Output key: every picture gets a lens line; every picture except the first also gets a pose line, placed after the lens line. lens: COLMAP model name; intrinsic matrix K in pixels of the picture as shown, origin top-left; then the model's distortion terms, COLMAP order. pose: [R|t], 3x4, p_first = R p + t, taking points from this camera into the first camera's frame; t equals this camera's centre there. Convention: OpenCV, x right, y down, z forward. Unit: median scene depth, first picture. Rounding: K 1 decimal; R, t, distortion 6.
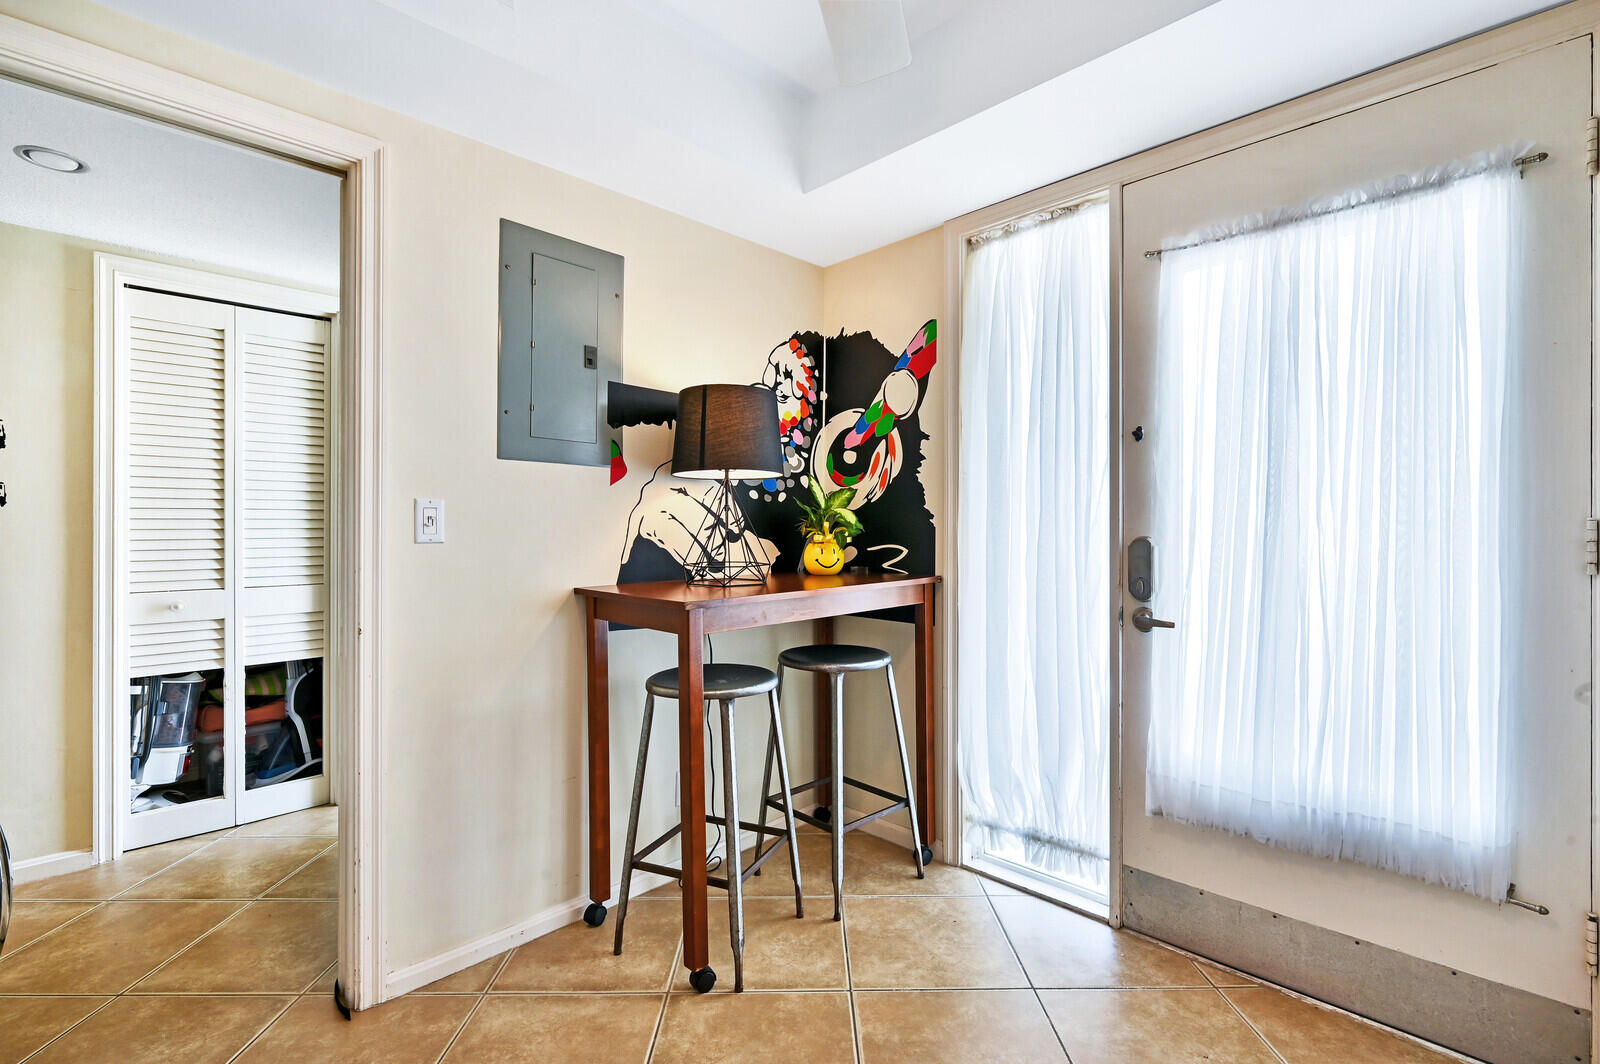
lens RADIAL K [[718.1, 0, 798.4], [0, 718.1, 535.9], [0, 0, 1]] dist [-0.001990, 0.001842]
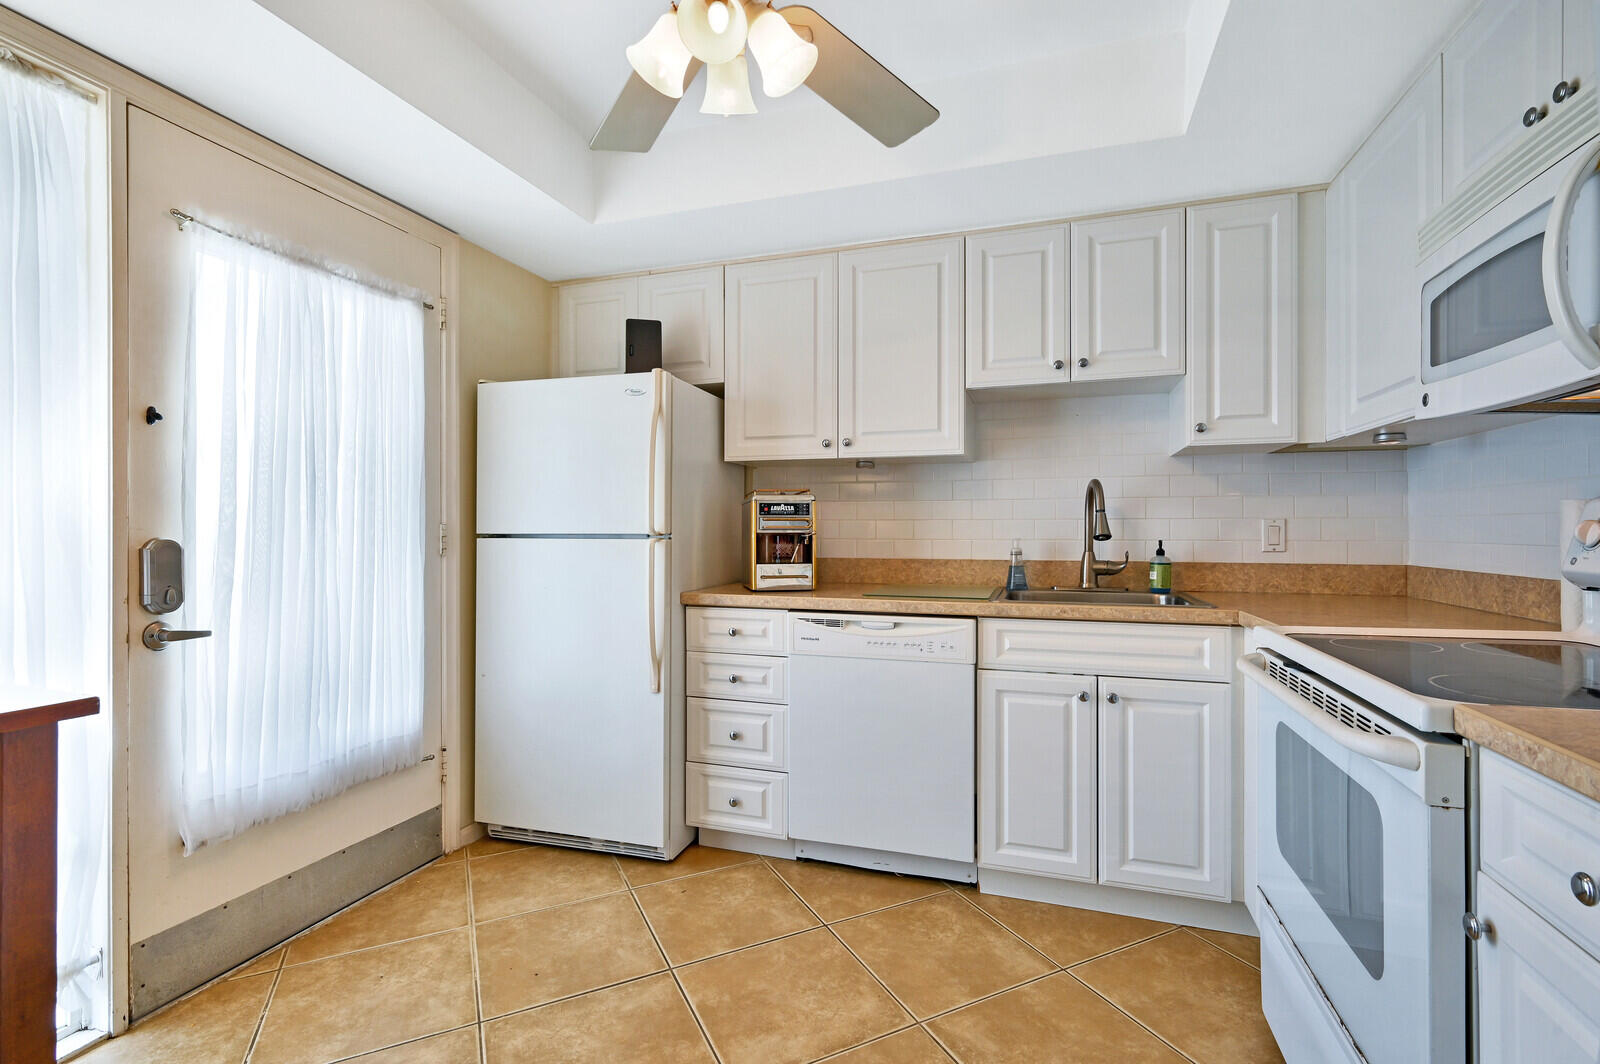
lens RADIAL K [[718.1, 0, 814.0], [0, 718.1, 532.3], [0, 0, 1]] dist [-0.001990, 0.001842]
pose [[-0.444143, -0.003526, 0.895949, -0.664775], [0.008728, 0.999928, 0.008262, -0.006218], [-0.895913, 0.011489, -0.444080, 0.728291]]
